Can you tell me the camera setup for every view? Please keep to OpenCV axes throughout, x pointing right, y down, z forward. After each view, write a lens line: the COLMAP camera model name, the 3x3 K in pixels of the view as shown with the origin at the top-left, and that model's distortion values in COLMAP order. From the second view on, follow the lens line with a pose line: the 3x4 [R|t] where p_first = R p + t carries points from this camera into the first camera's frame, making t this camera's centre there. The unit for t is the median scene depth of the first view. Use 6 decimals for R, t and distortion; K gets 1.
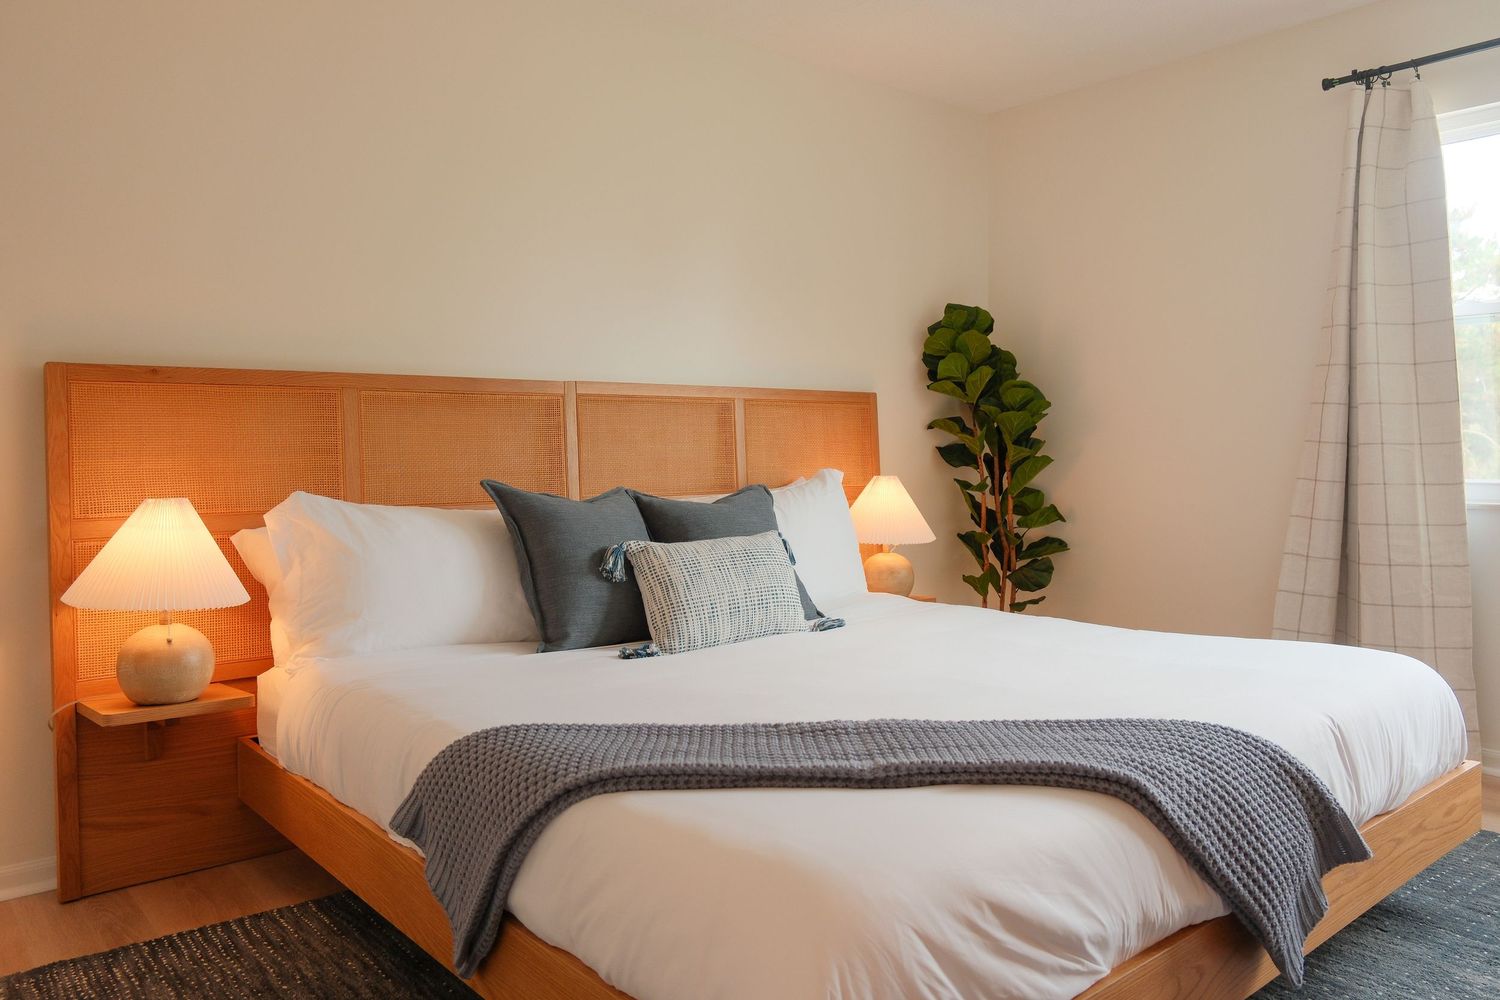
lens RADIAL K [[1093.3, 0, 752.3], [0, 1093.3, 461.8], [0, 0, 1]] dist [-0.013067, 0.001317]
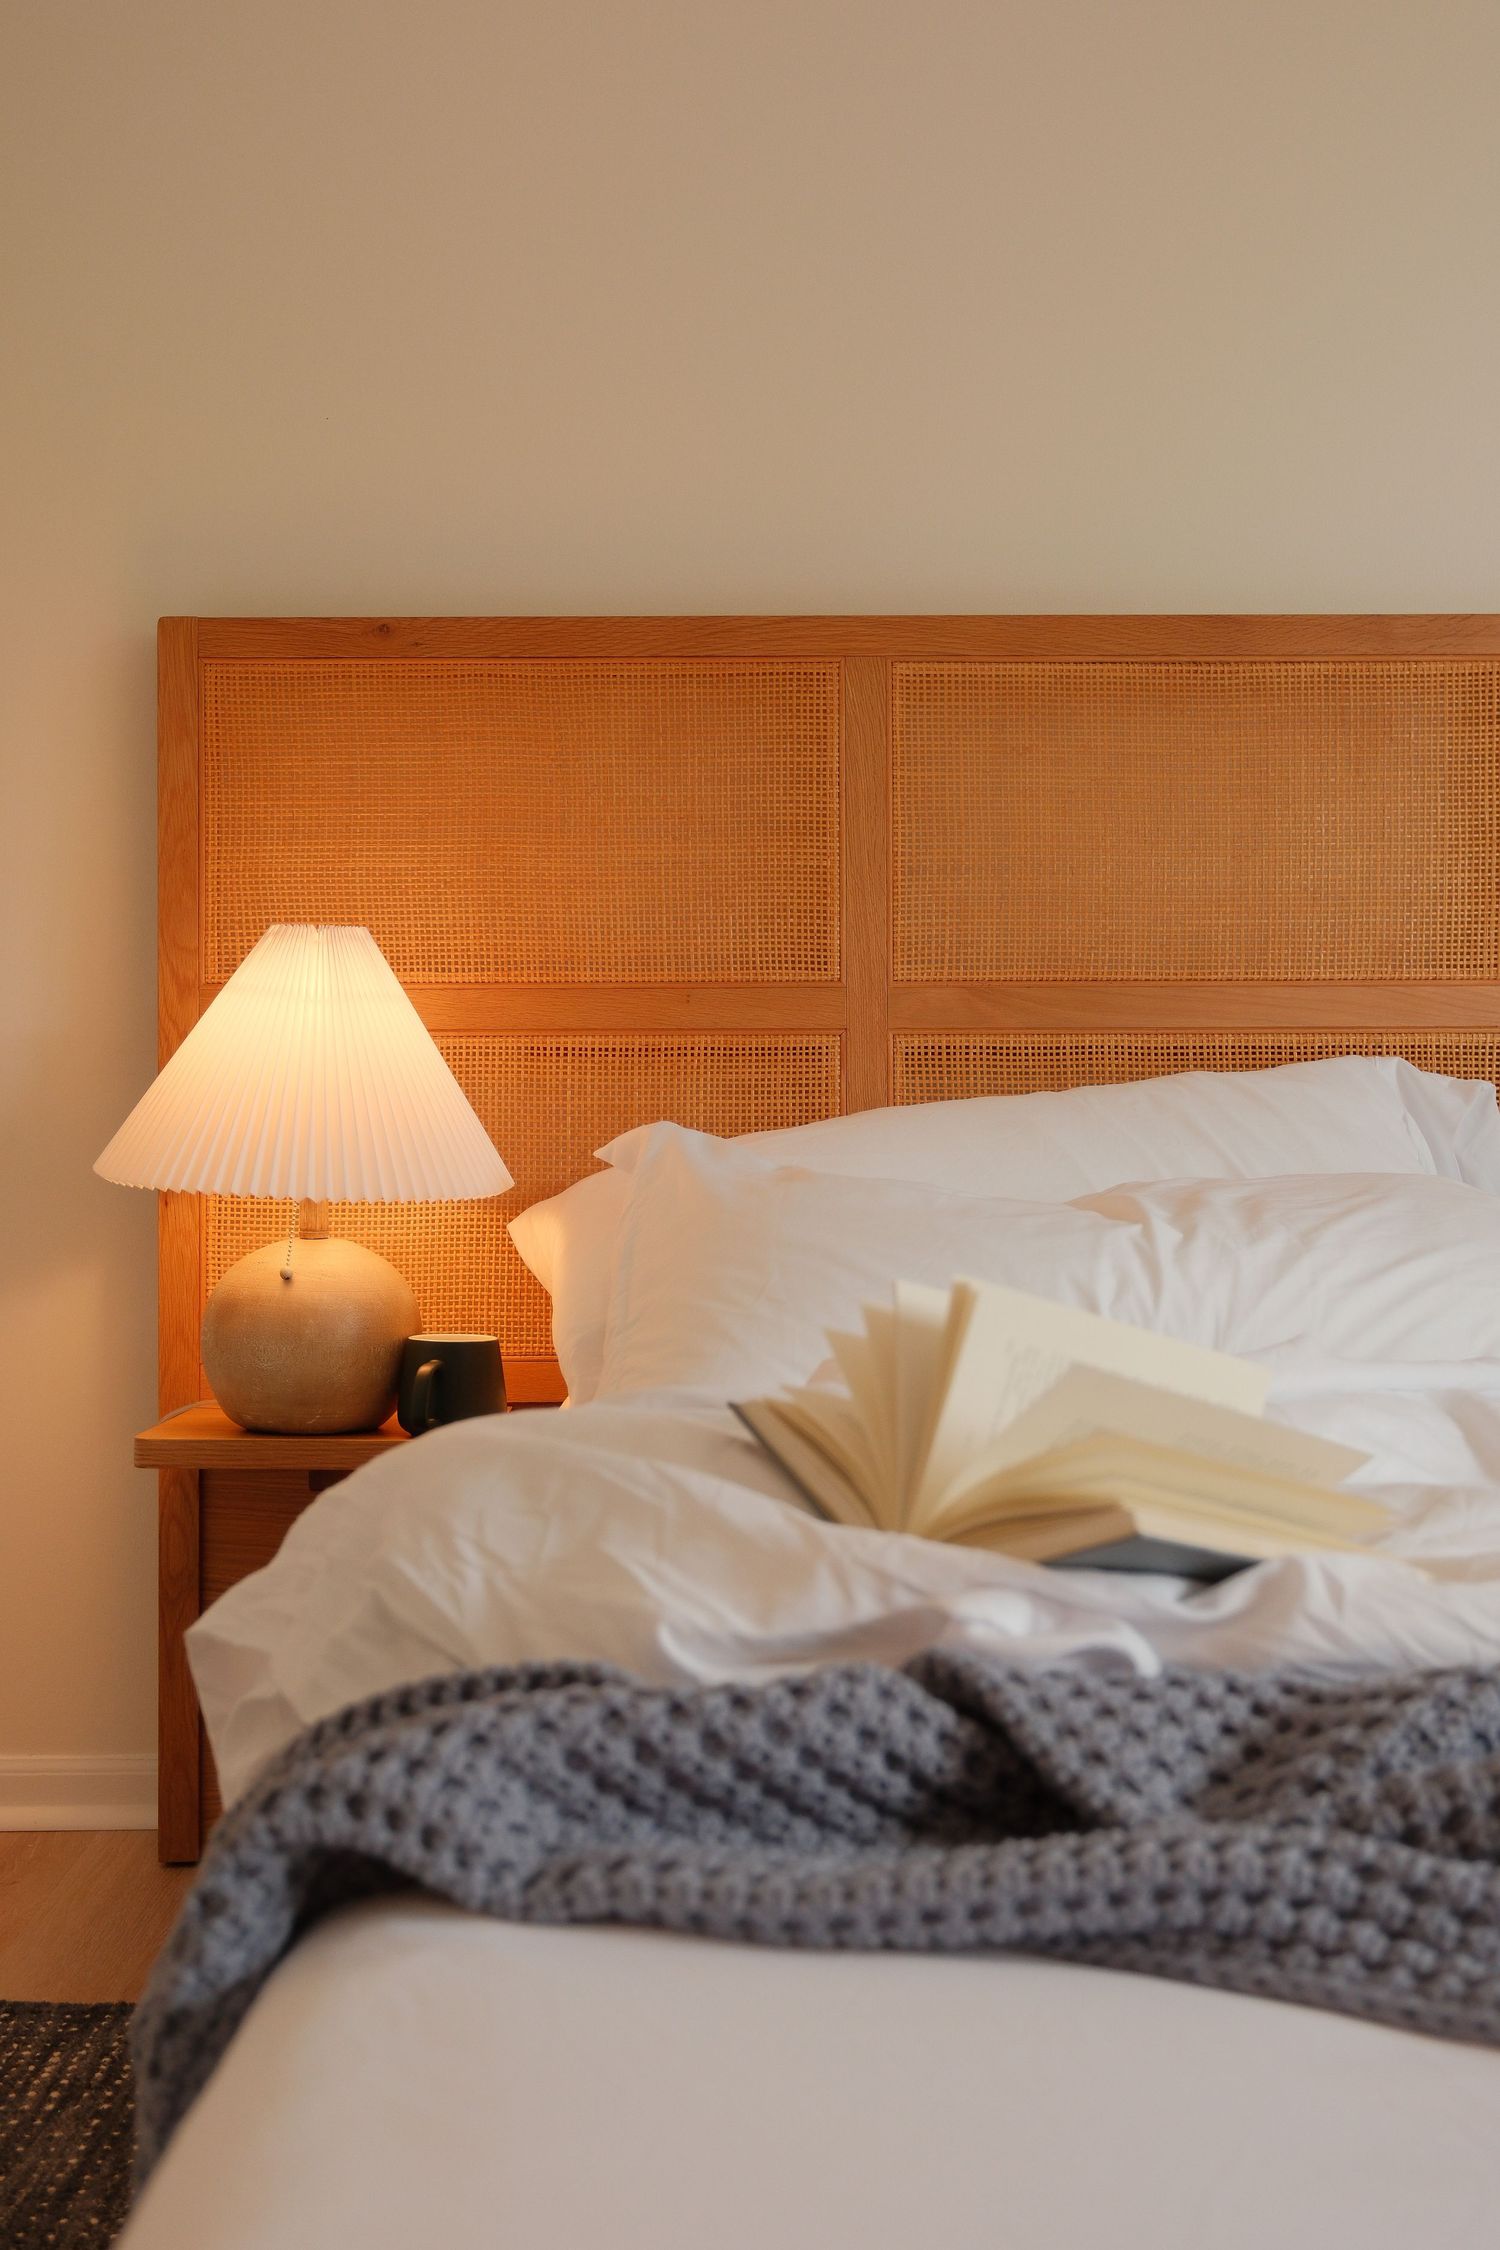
lens RADIAL K [[2491.4, 0, 760.2], [0, 2491.4, 1128.7], [0, 0, 1]] dist [0.029540, 0.000000]
pose [[0.768215, 0.037401, -0.639099, 0.158909], [-0.011706, 0.998946, 0.044389, 0.058517], [0.640085, -0.026619, 0.767843, 0.354446]]
